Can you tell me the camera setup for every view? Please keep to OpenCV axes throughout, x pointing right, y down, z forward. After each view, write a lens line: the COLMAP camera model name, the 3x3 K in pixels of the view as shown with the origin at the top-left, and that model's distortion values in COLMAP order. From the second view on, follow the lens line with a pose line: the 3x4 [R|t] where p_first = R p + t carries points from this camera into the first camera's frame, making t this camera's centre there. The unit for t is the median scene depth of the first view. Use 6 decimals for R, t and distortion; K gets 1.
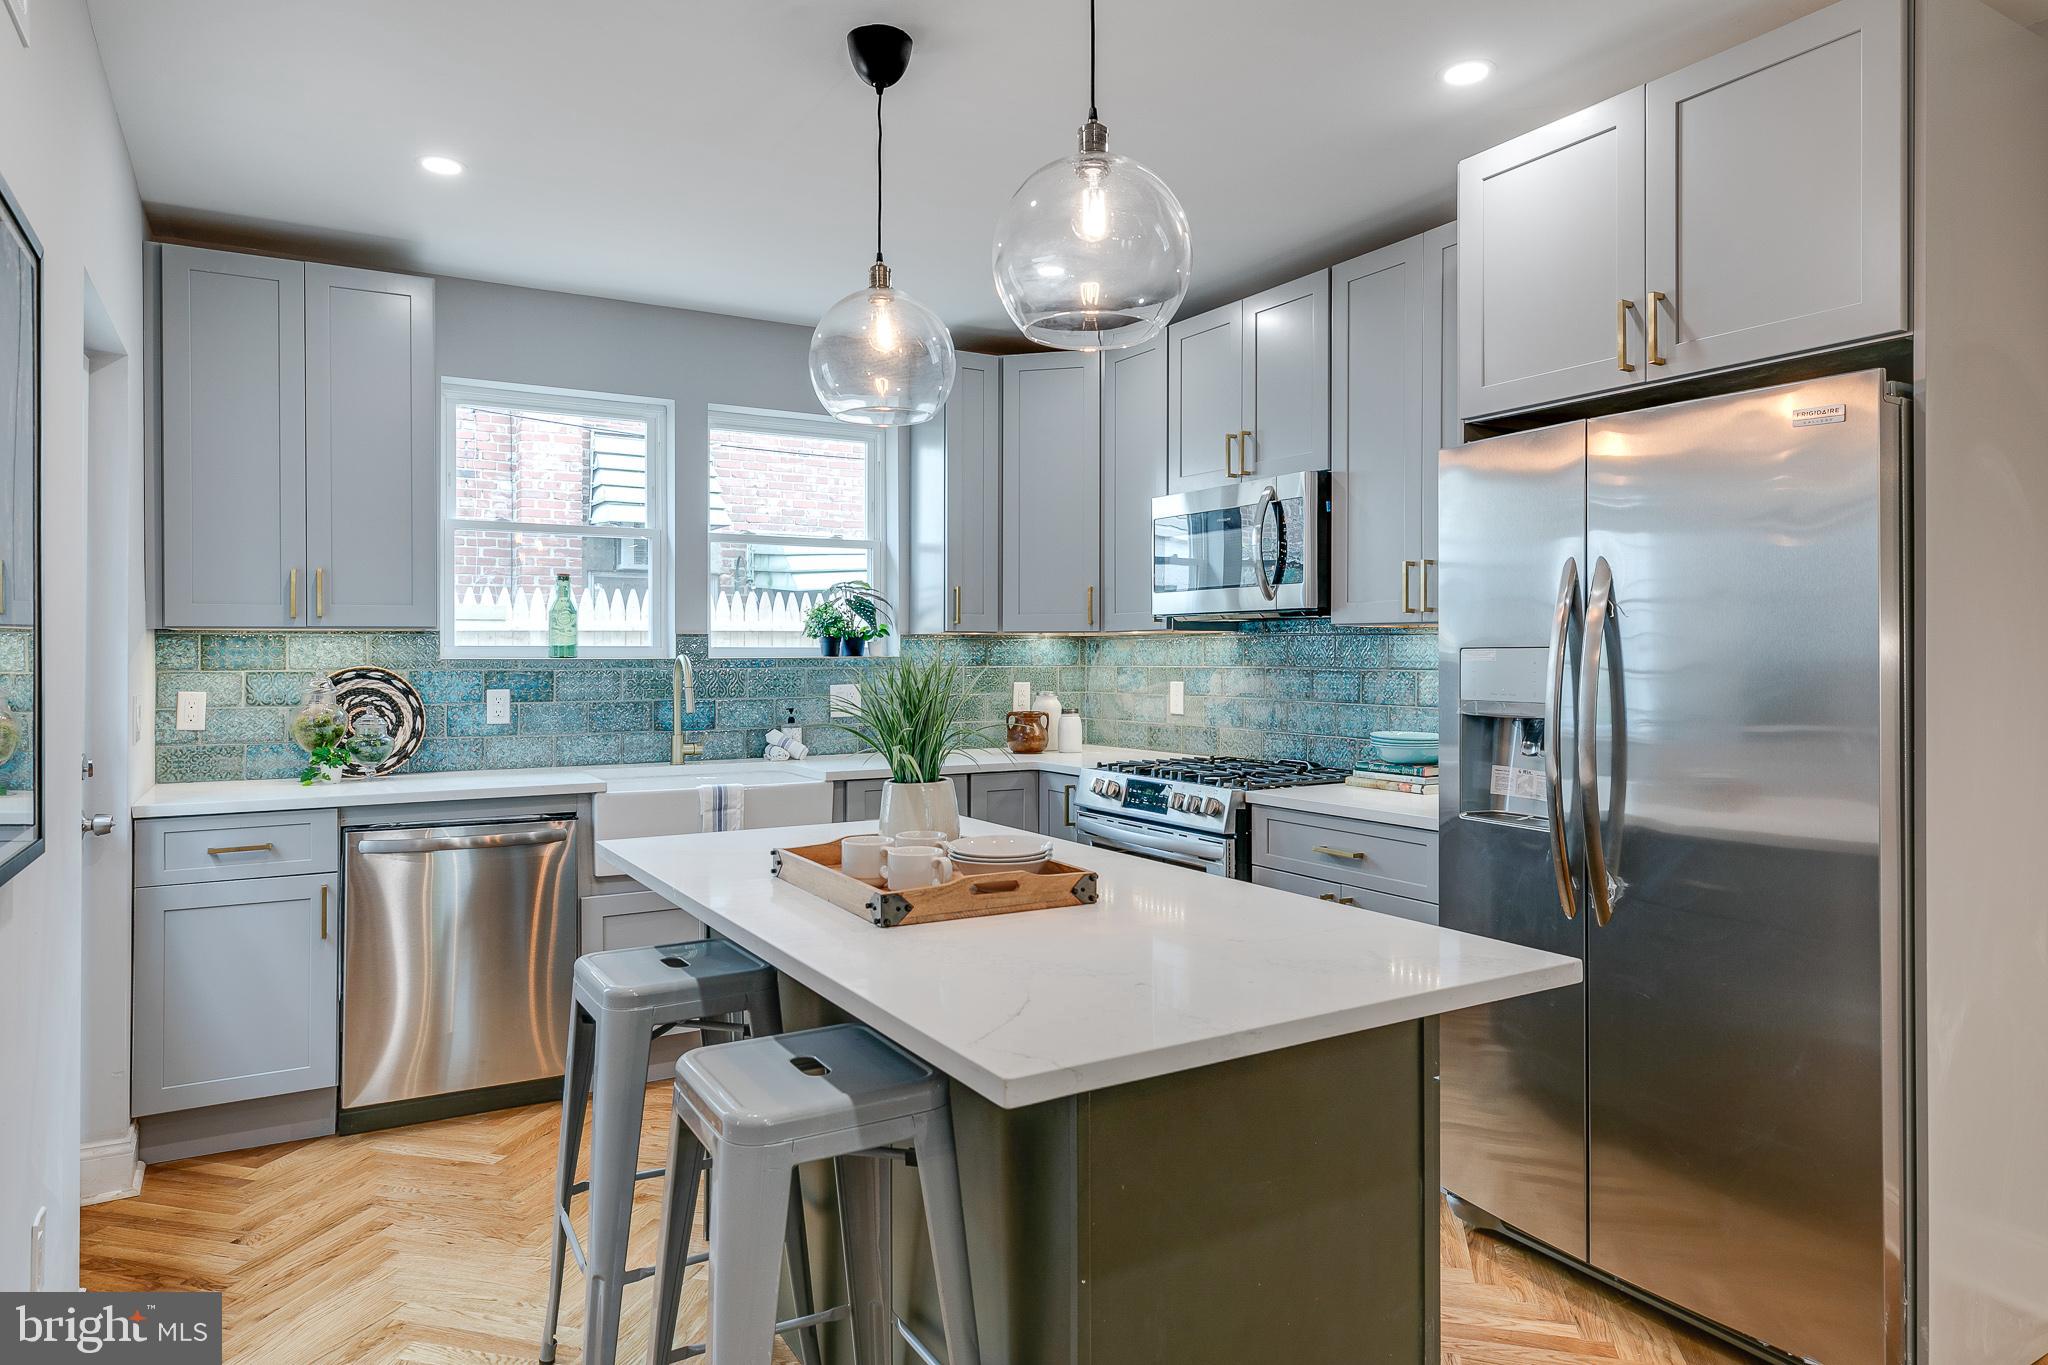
lens RADIAL K [[1221.3, 0, 1016.5], [0, 1221.3, 652.9], [0, 0, 1]] dist [0.004311, 0.001662]
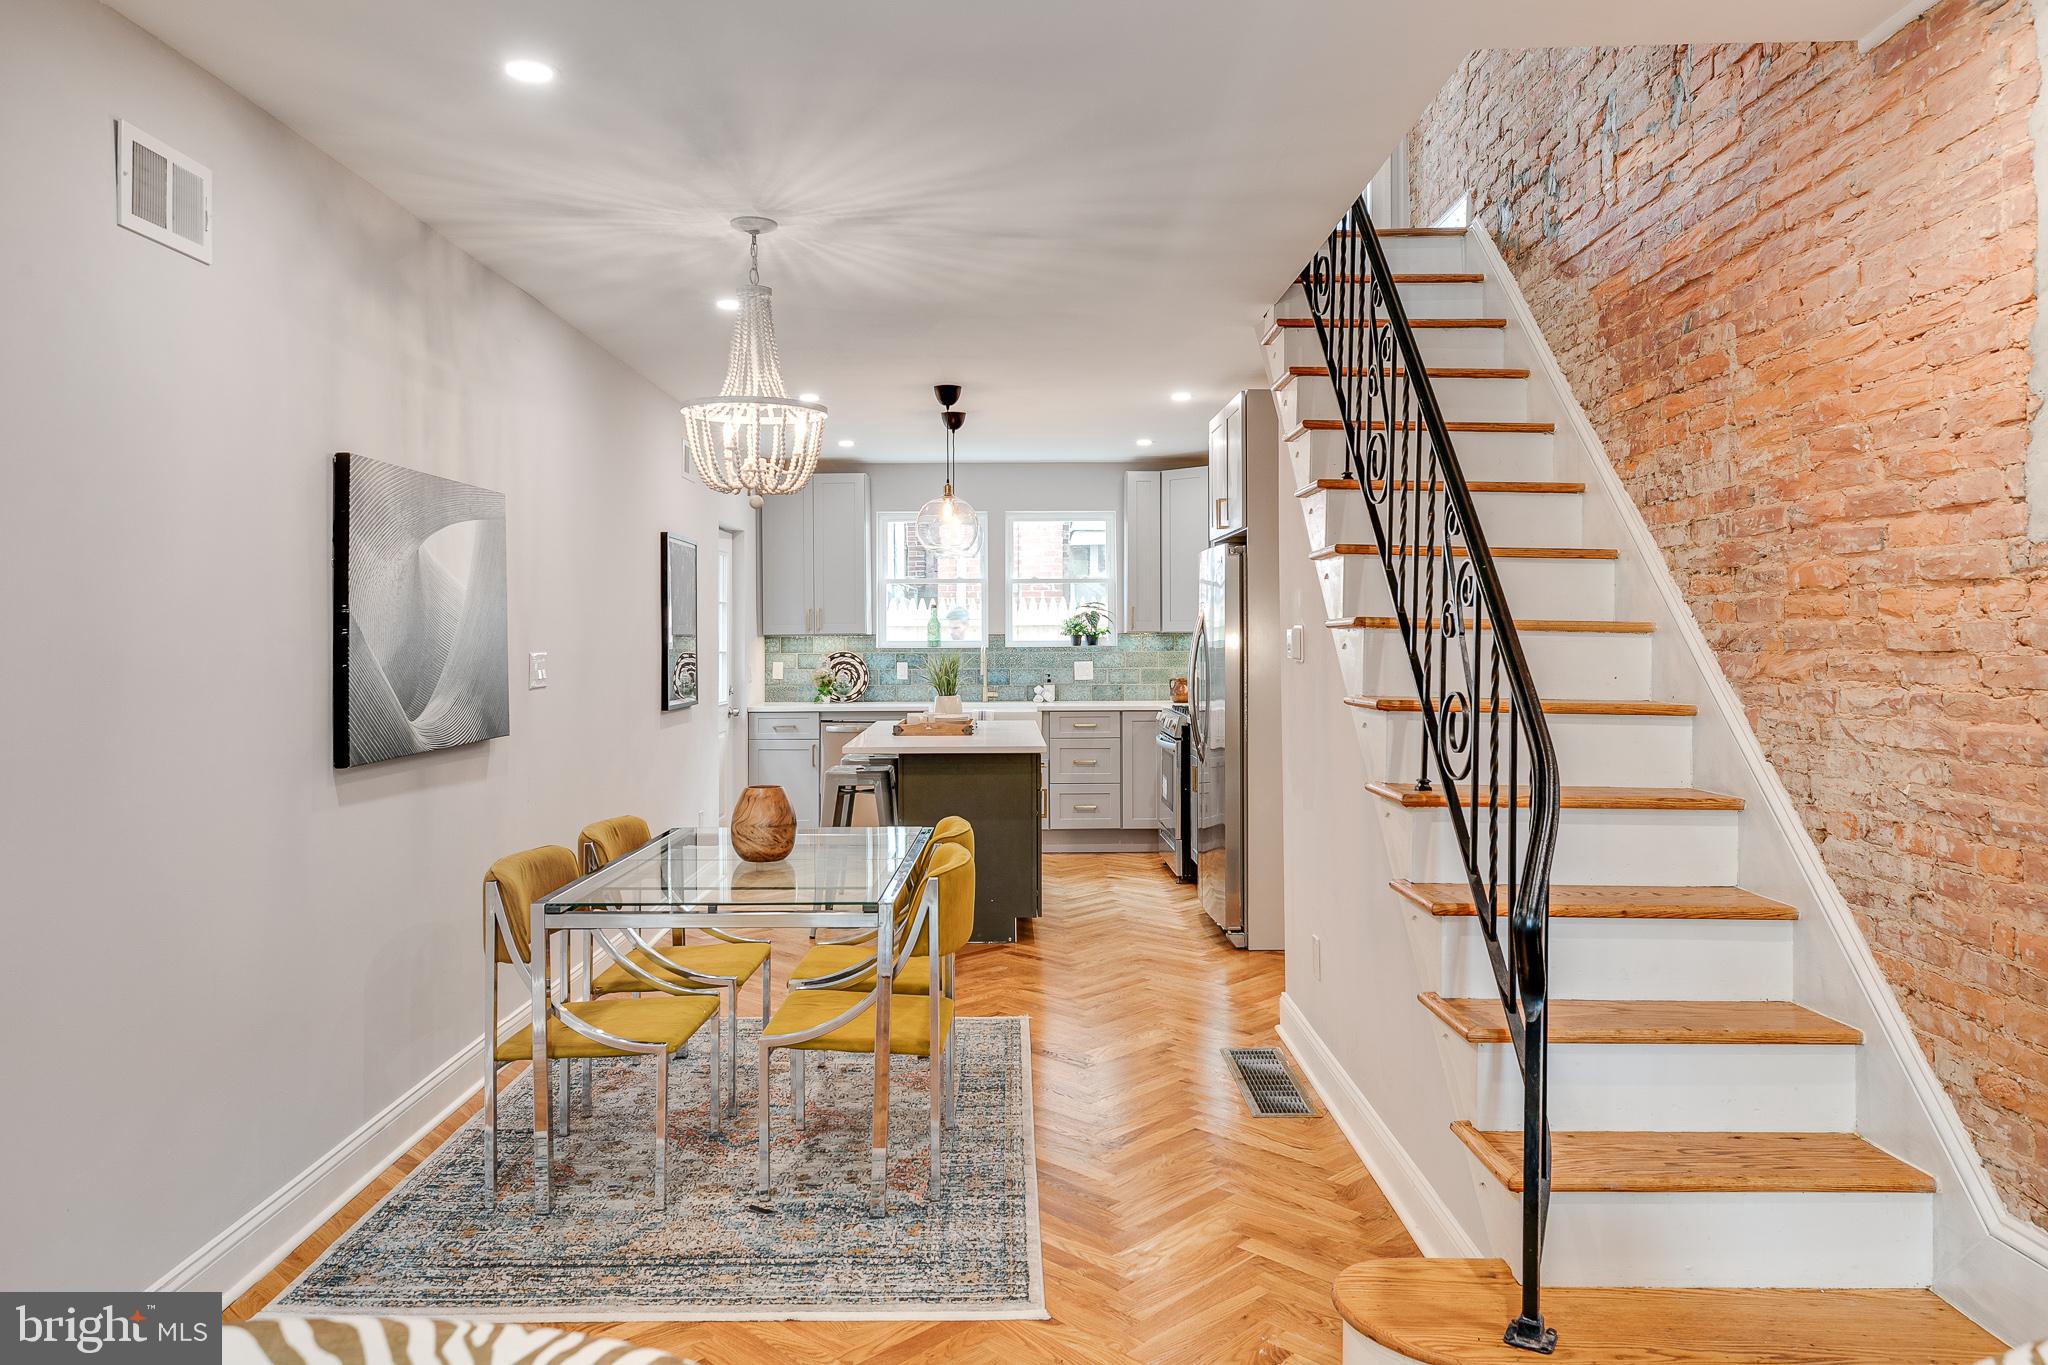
lens RADIAL K [[1374.4, 0, 1021.4], [0, 1374.4, 623.0], [0, 0, 1]] dist [0.022300, -0.002430]
pose [[0.866016, -0.006727, -0.499972, 0.933669], [0.005113, 0.999976, -0.004599, -0.025547], [0.499991, 0.001427, 0.866030, -0.925078]]
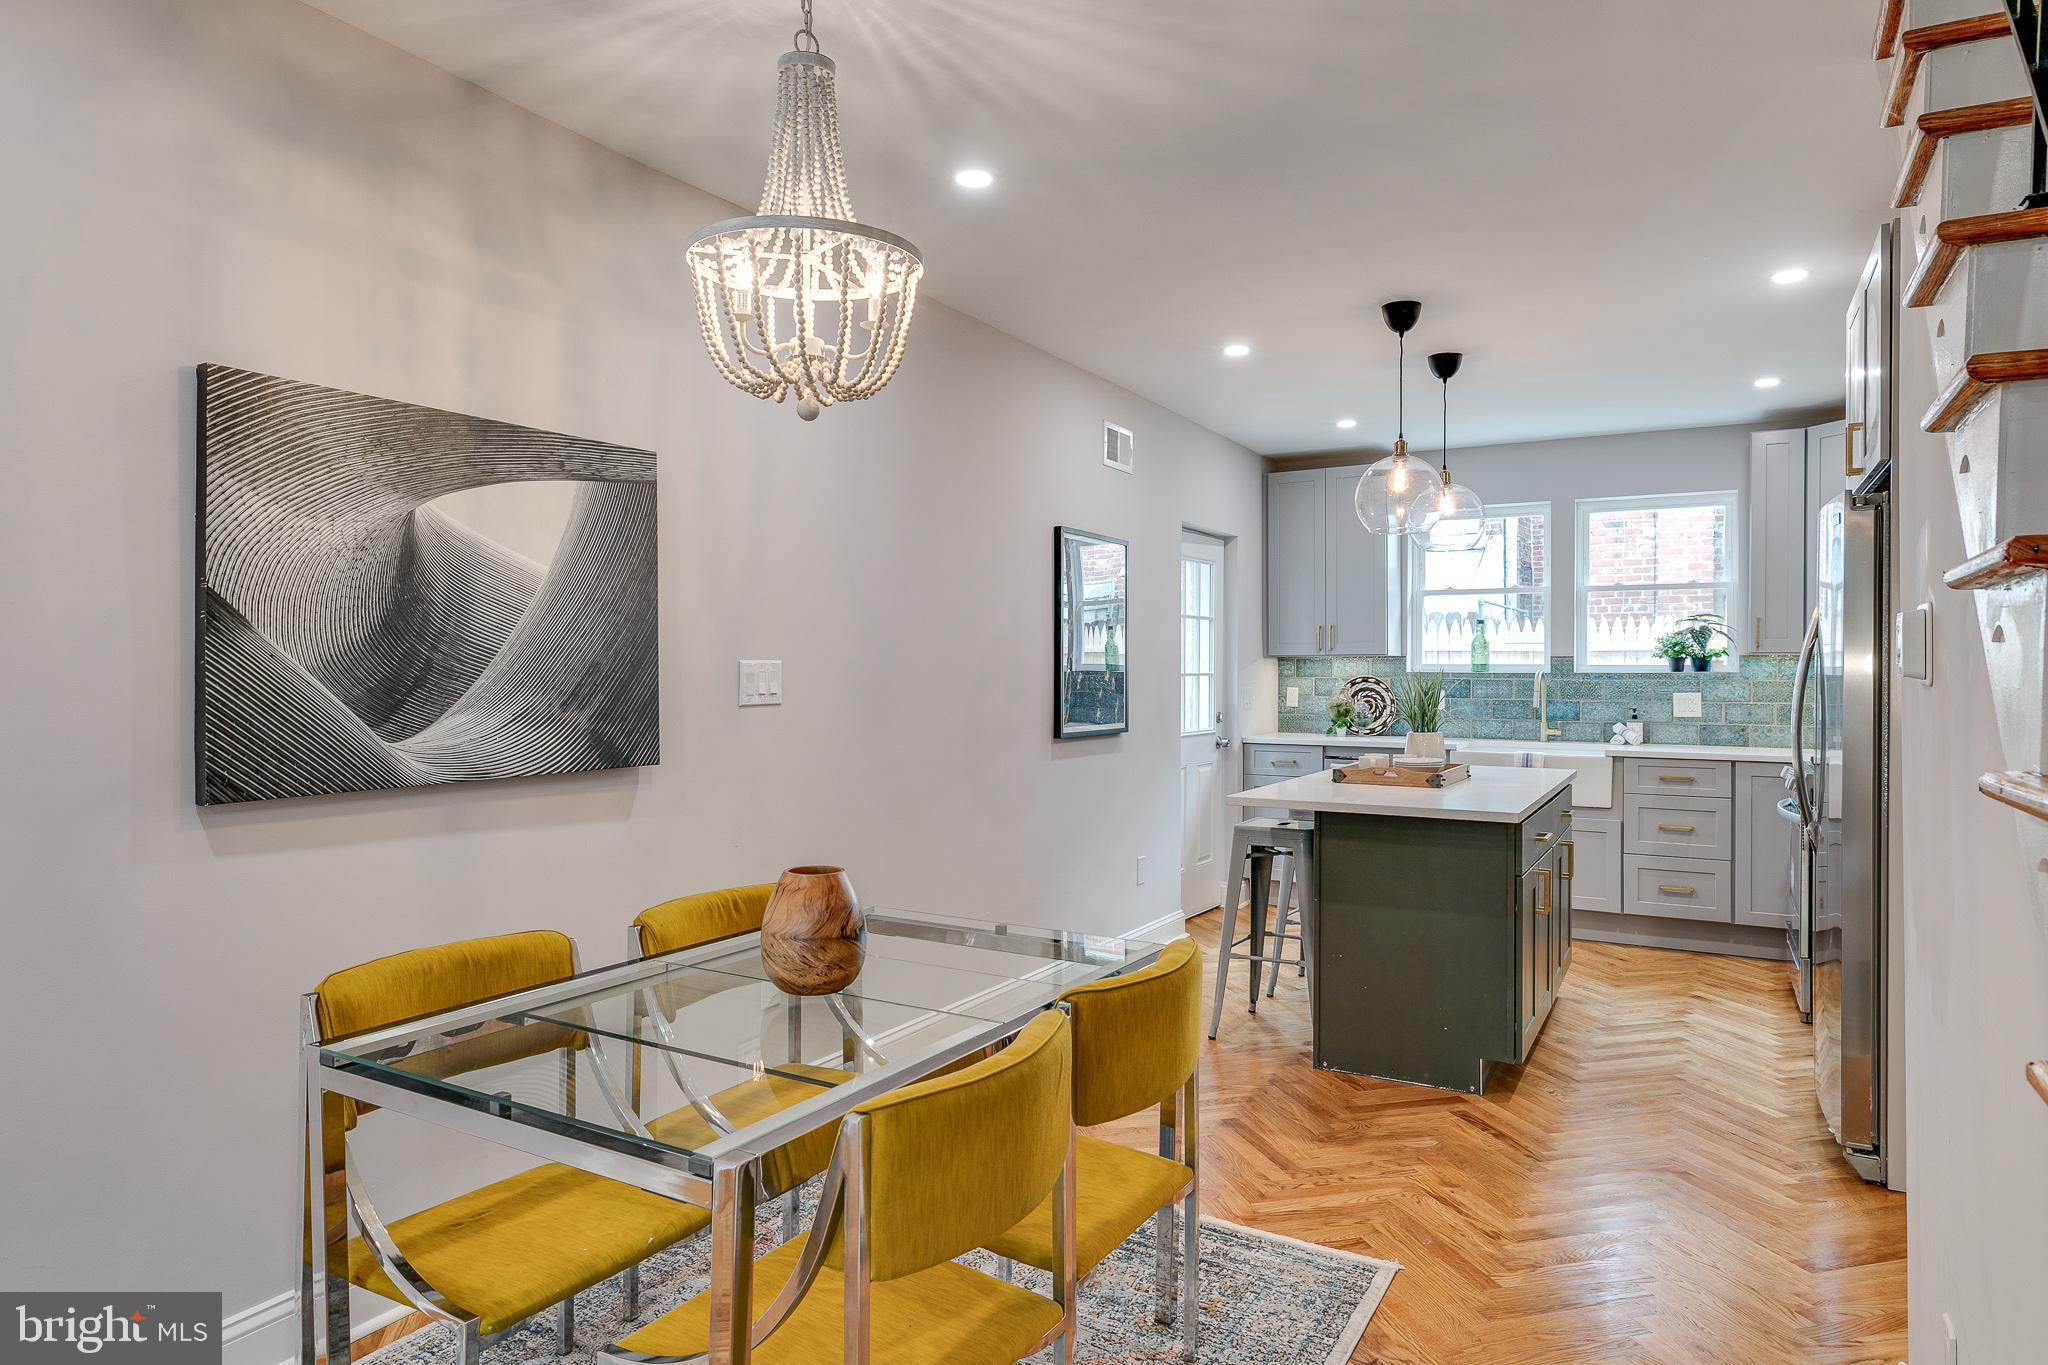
lens RADIAL K [[1225.1, 0, 1027.7], [0, 1225.1, 664.5], [0, 0, 1]] dist [0.002668, 0.001485]
pose [[0.497390, 0.000396, -0.867527, 0.795884], [-0.001226, 0.999999, -0.000246, -0.004684], [0.867526, 0.001186, 0.497390, -0.349547]]
